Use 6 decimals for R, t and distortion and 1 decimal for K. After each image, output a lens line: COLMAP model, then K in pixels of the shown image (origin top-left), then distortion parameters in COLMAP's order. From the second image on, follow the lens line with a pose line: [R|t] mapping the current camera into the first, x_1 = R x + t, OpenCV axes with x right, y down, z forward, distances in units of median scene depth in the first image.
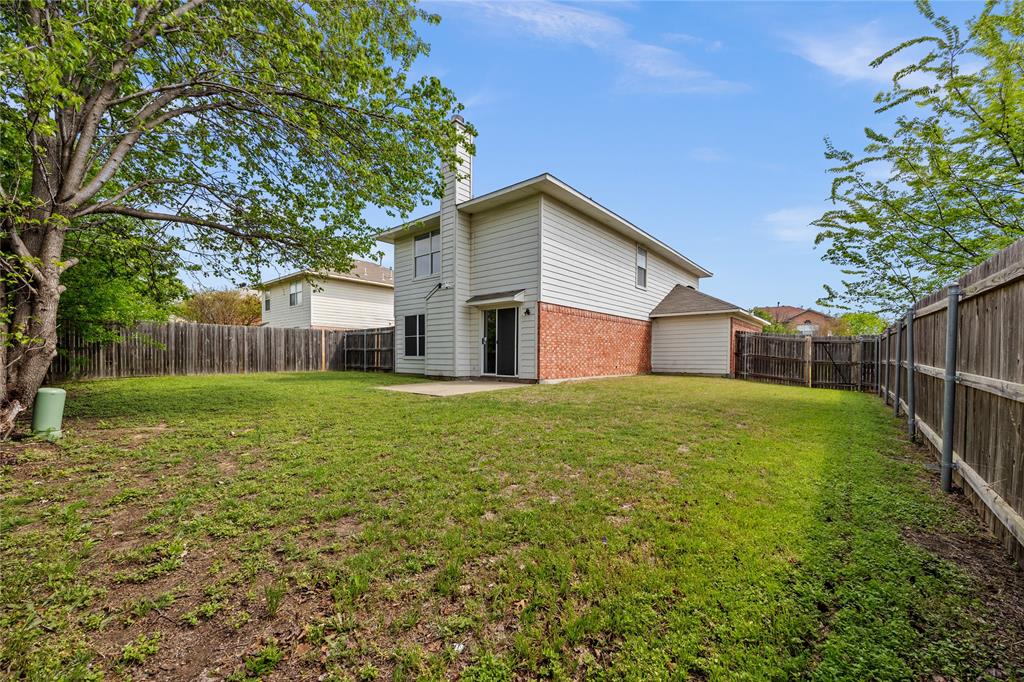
lens RADIAL K [[399.3, 0, 523.3], [0, 399.3, 361.8], [0, 0, 1]] dist [-0.004079, 0.000397]
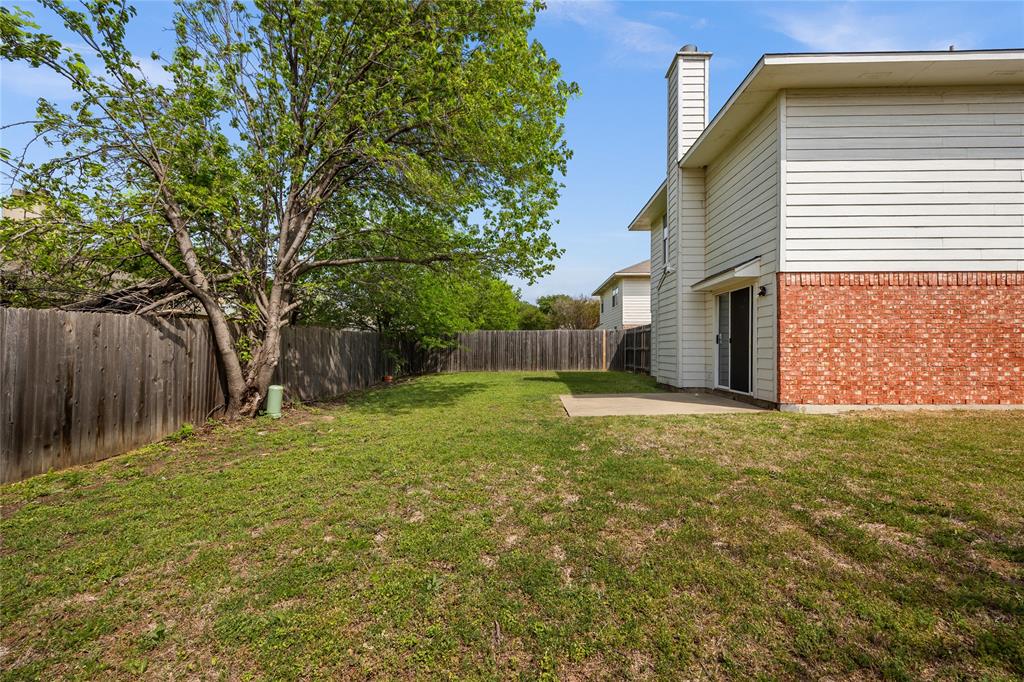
lens RADIAL K [[399.3, 0, 516.2], [0, 399.3, 344.1], [0, 0, 1]] dist [-0.004079, 0.000397]
pose [[0.619407, -0.017181, -0.784882, 0.235154], [-0.006021, 0.999627, -0.026633, -0.022615], [0.785047, 0.021223, 0.619072, 0.291142]]
